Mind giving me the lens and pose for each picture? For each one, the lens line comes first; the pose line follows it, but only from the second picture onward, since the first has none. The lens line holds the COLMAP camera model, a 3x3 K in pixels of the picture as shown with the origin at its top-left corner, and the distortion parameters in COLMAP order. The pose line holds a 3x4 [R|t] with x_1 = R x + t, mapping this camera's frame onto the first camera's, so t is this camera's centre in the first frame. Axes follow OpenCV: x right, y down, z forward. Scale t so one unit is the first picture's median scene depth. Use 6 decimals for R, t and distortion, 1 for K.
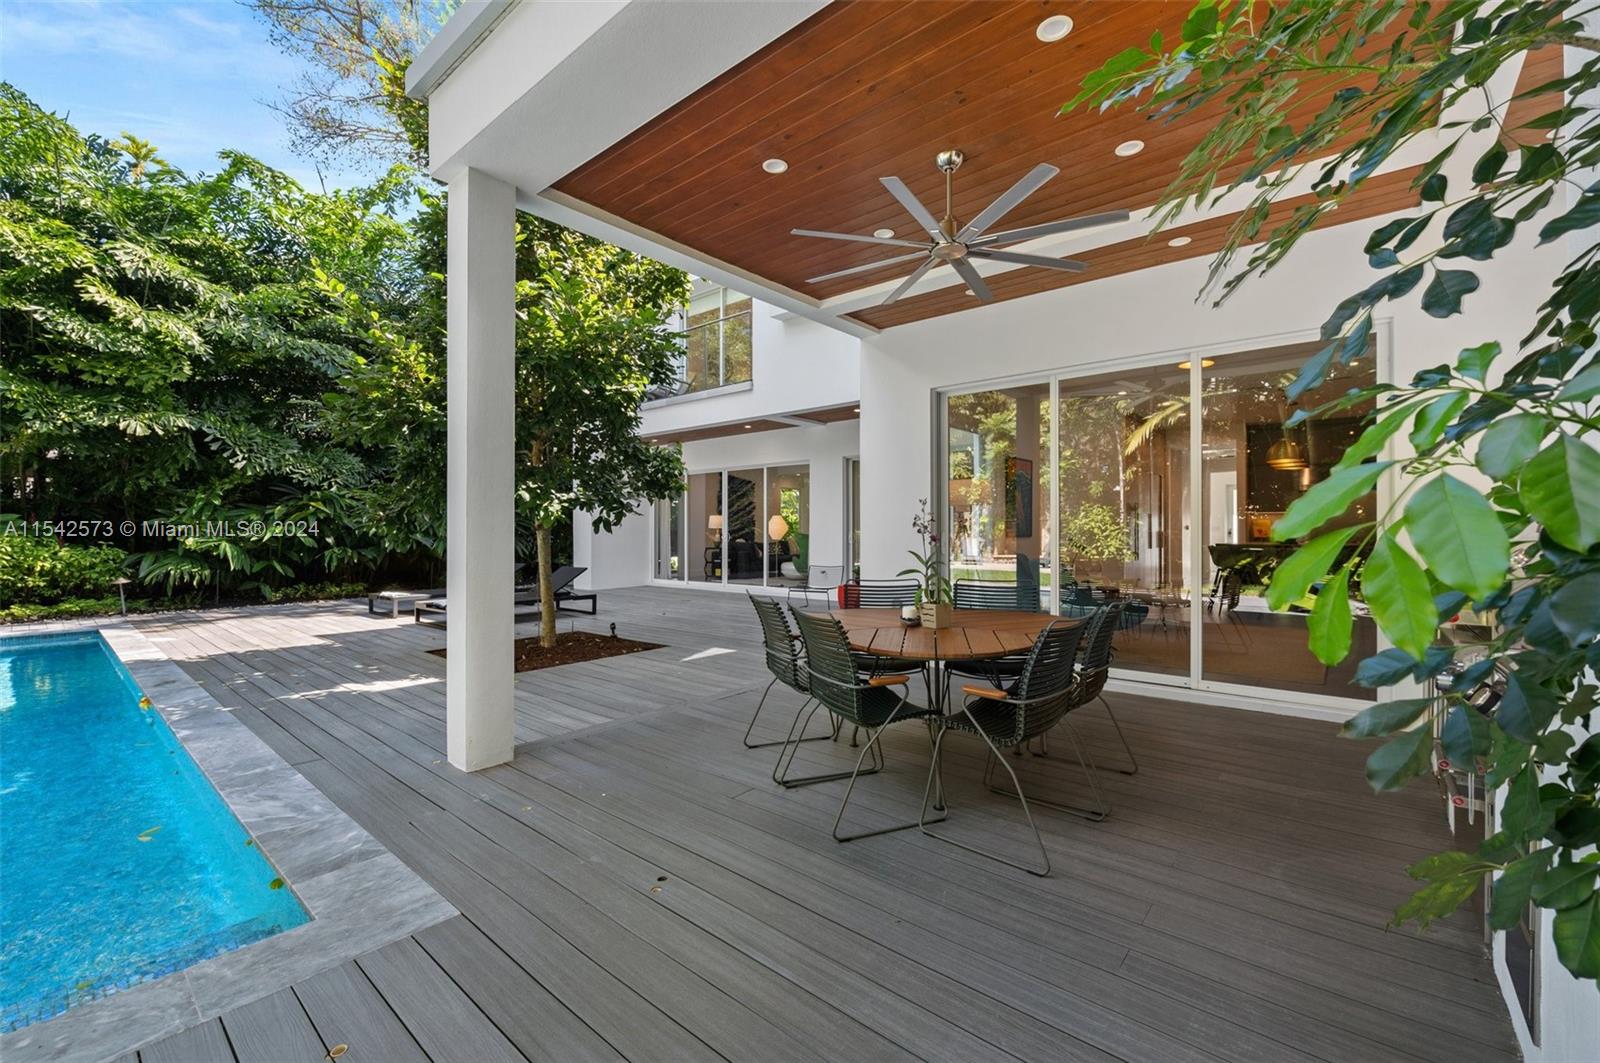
lens RADIAL K [[644.2, 0, 800.0], [0, 644.2, 531.2], [0, 0, 1]] dist [-0.001248, -0.000170]
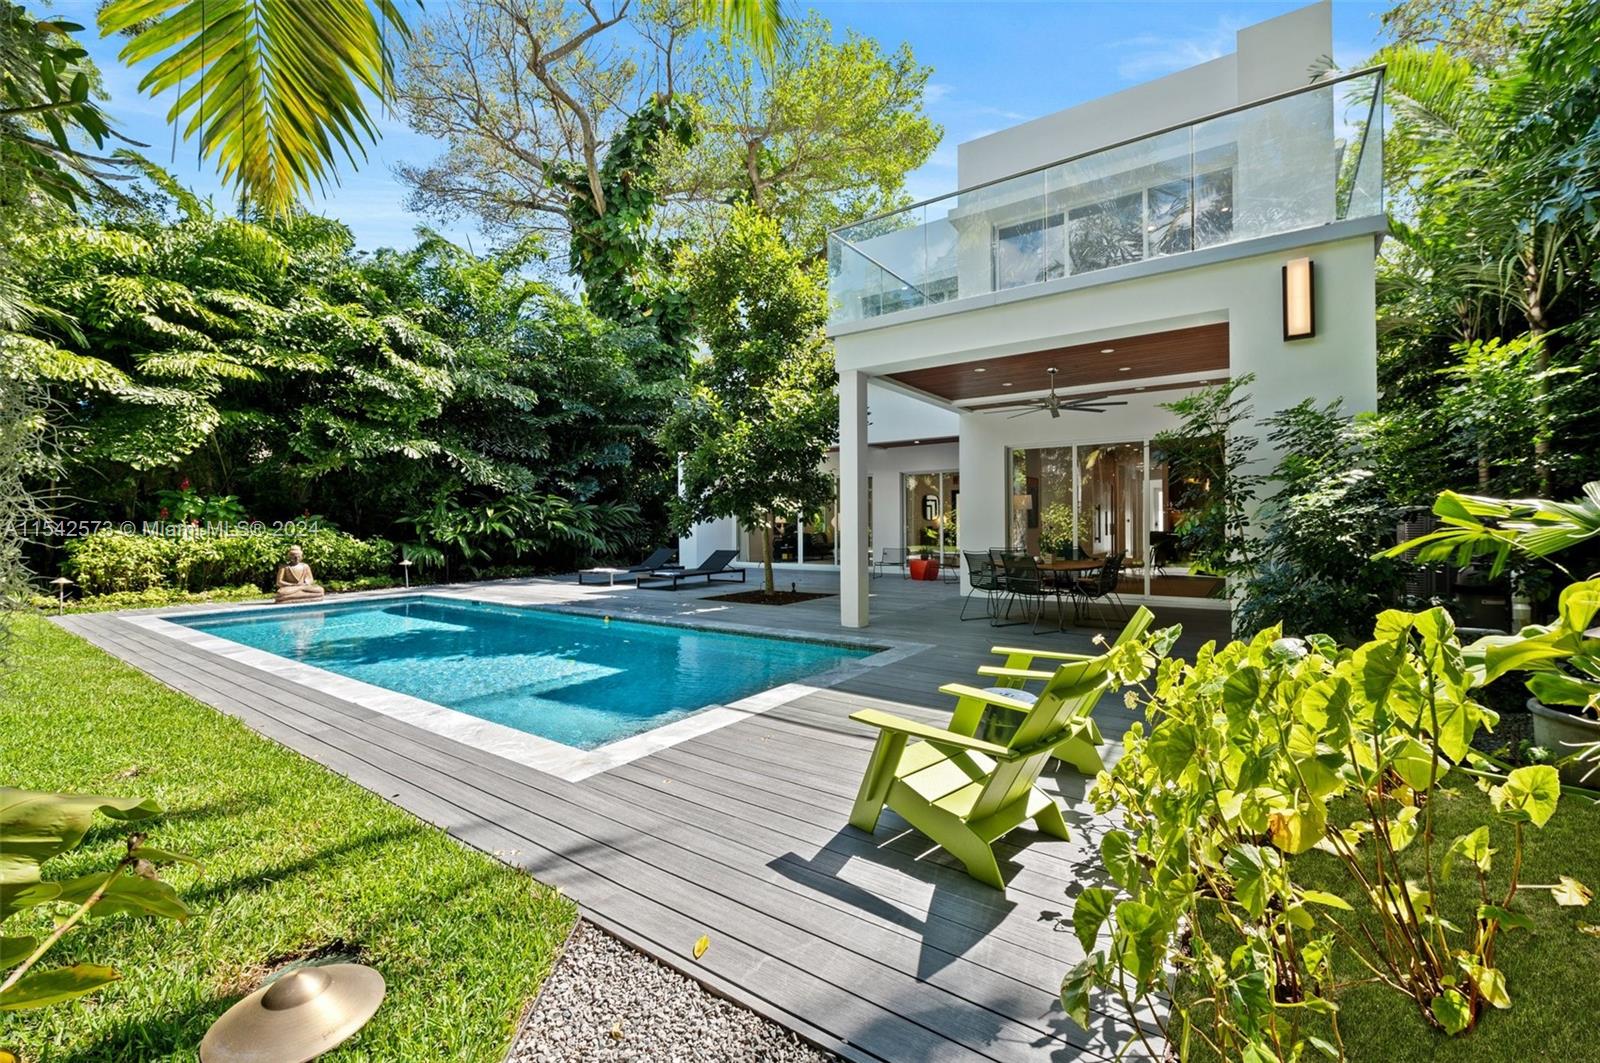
lens RADIAL K [[644.2, 0, 802.9], [0, 644.2, 526.4], [0, 0, 1]] dist [-0.001248, -0.000170]
pose [[0.995932, -0.006128, 0.089896, -0.307499], [0.006239, 0.999980, -0.000957, 0.004441], [-0.089888, 0.001514, 0.995951, -0.441293]]
